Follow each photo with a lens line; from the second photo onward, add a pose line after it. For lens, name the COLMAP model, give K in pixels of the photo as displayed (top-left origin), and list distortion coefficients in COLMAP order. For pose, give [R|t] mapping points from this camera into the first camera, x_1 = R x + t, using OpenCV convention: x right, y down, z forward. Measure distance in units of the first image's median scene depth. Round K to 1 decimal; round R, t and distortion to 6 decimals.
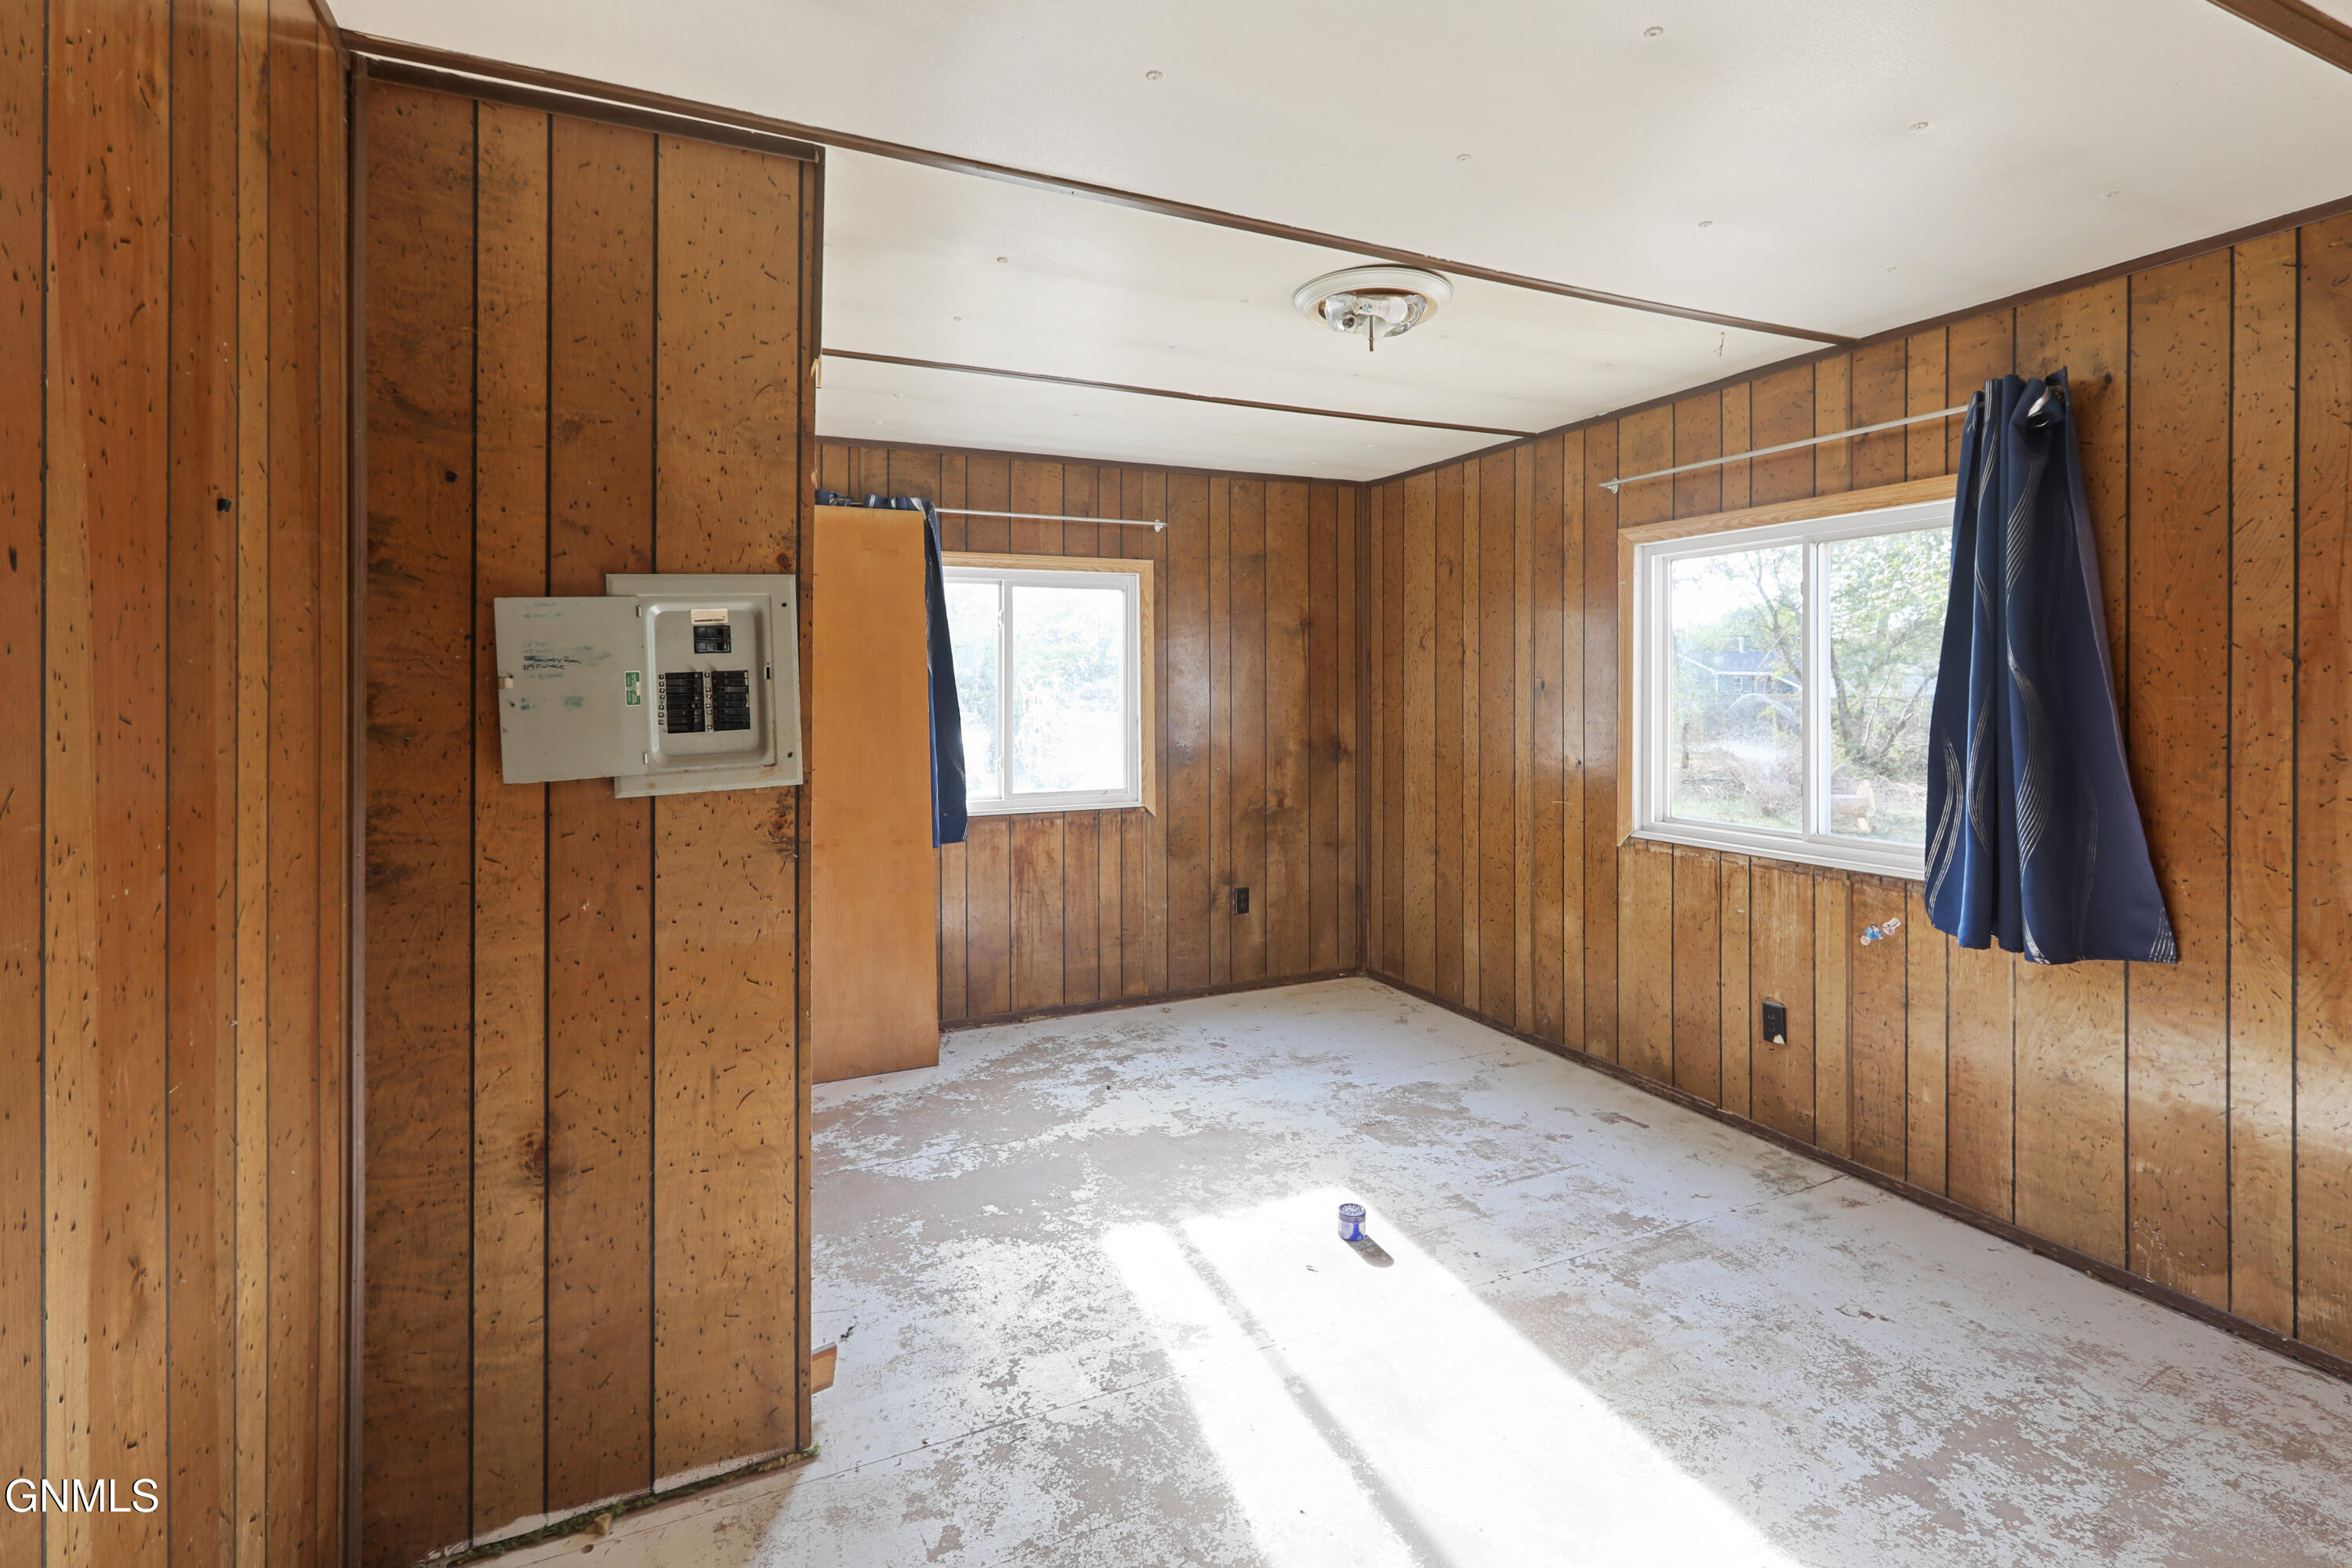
lens RADIAL K [[1080.9, 0, 1181.1], [0, 1080.9, 780.7], [0, 0, 1]] dist [-0.001166, -0.000049]
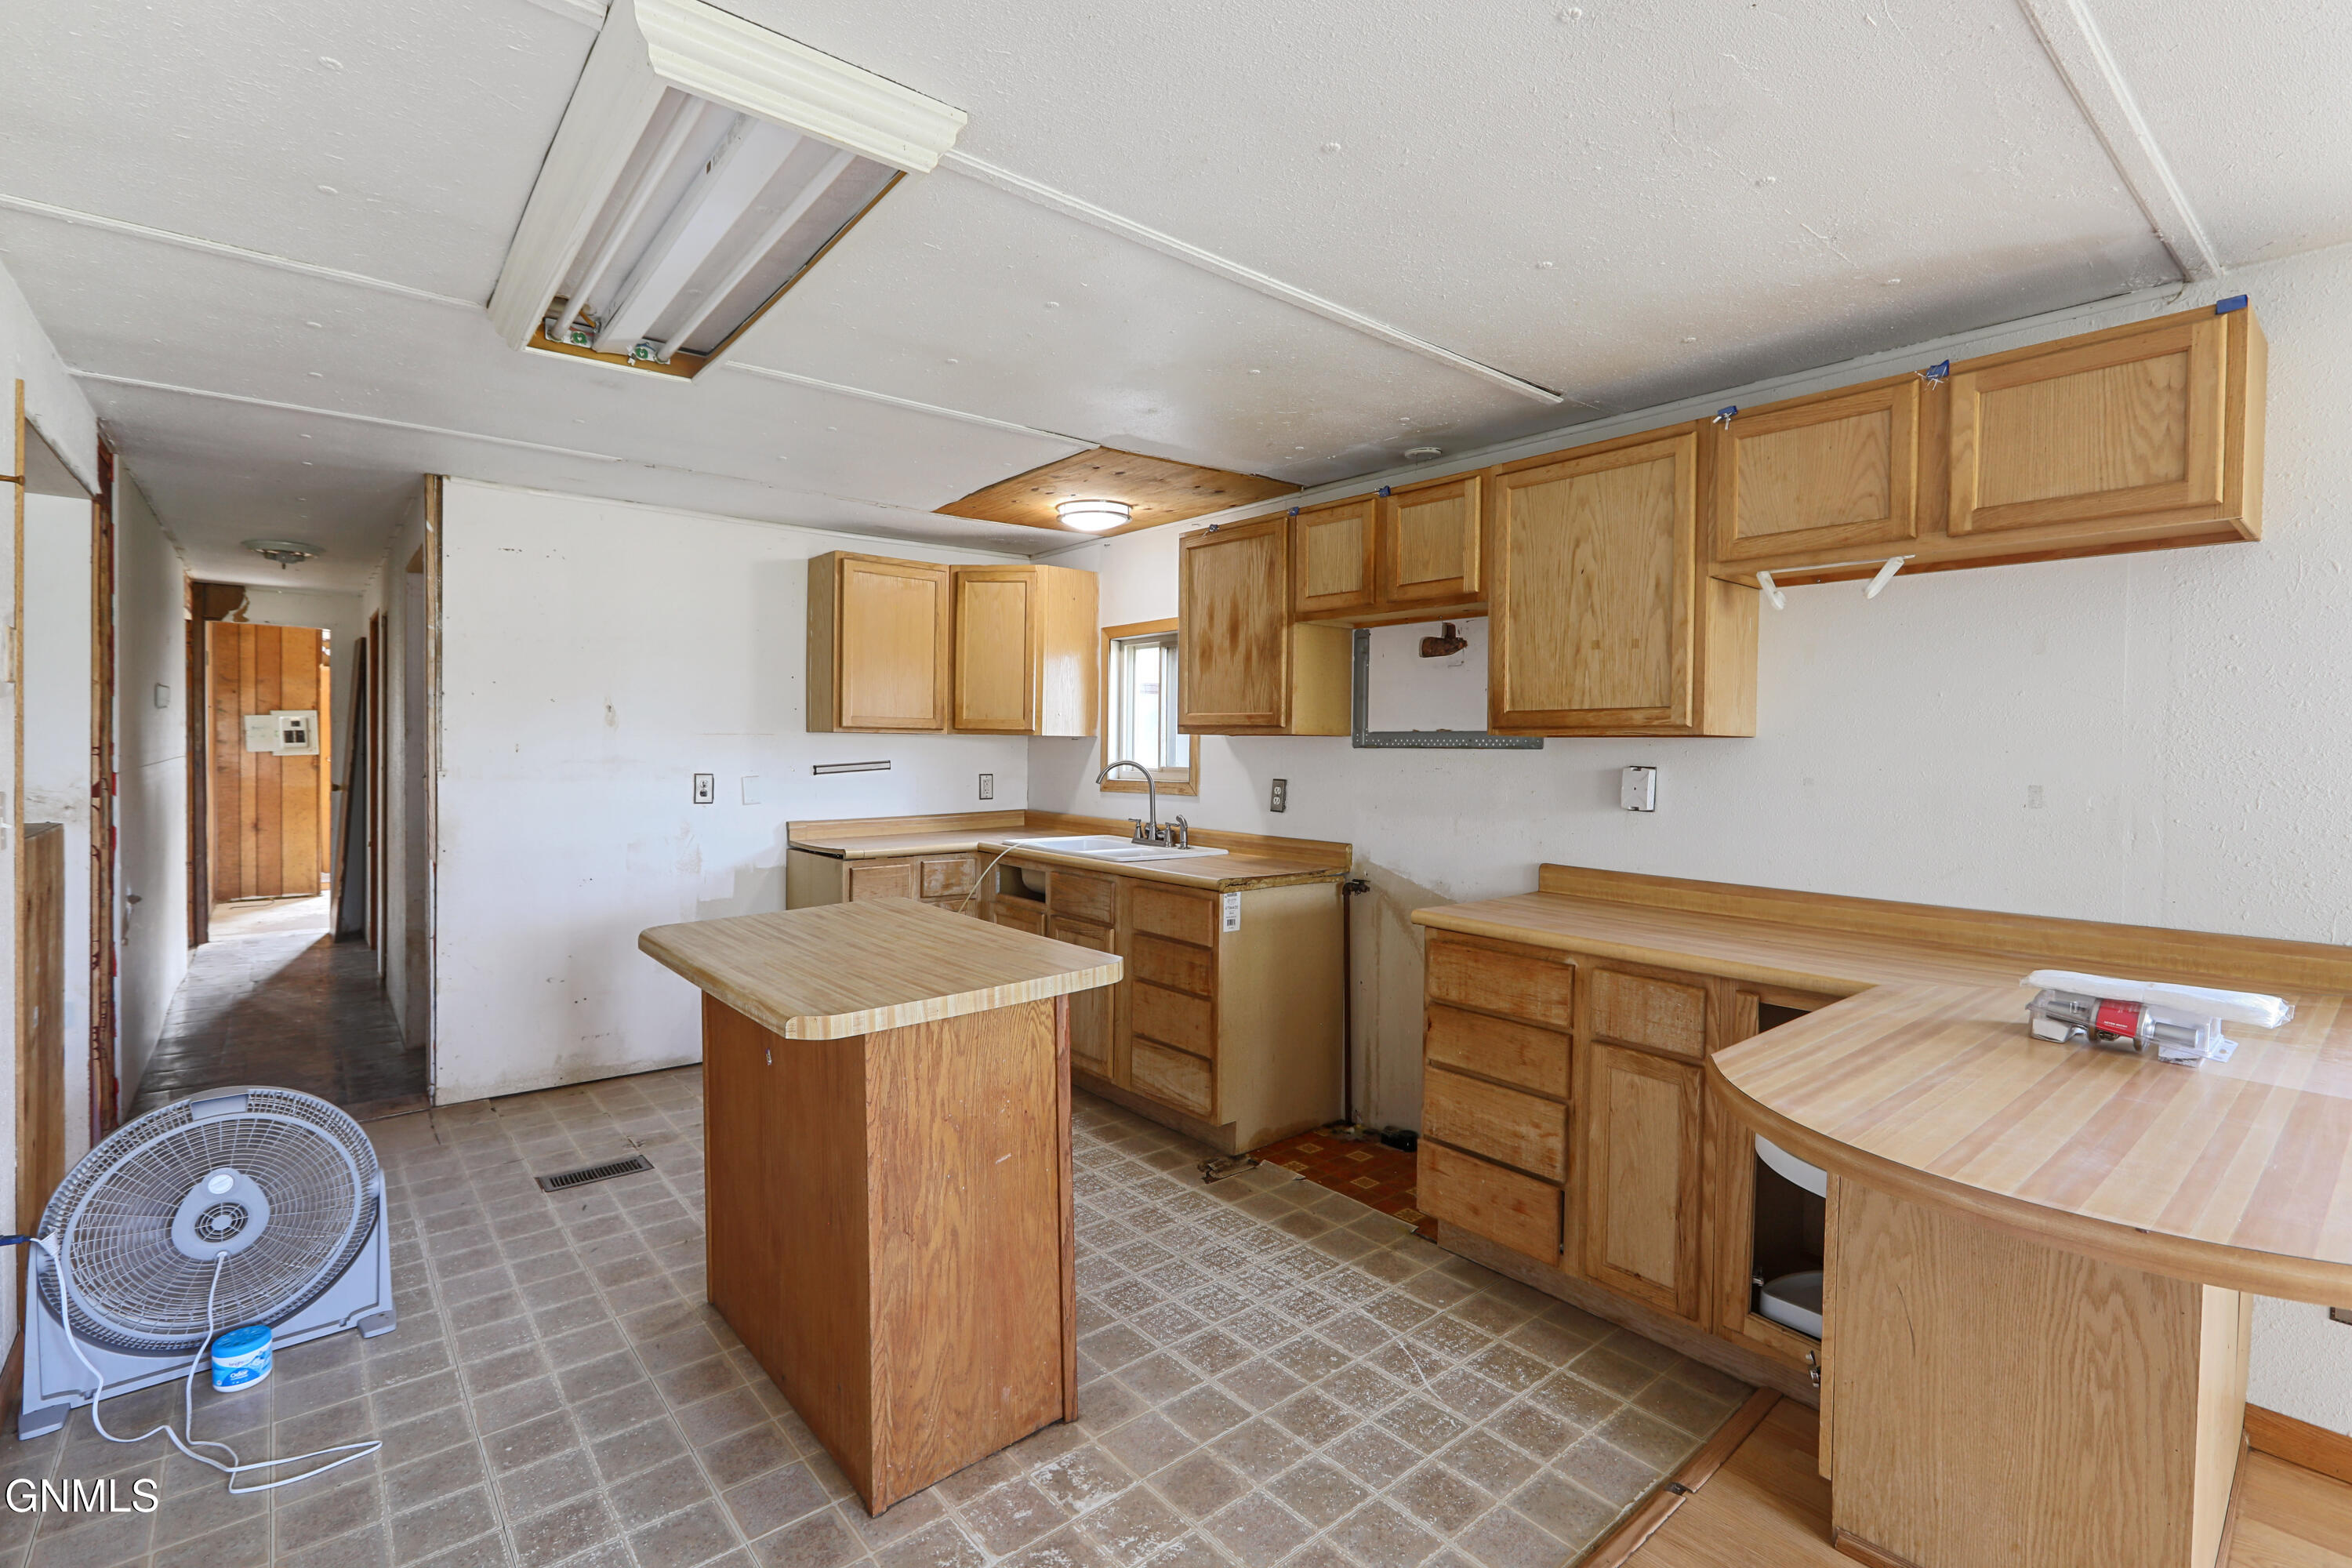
lens RADIAL K [[1080.9, 0, 1184.0], [0, 1080.9, 766.4], [0, 0, 1]] dist [-0.001166, -0.000049]
pose [[0.989083, 0.005688, 0.147253, 2.741125], [-0.008903, 0.999736, 0.021180, -0.077531], [-0.147094, -0.022260, 0.988872, -4.289298]]
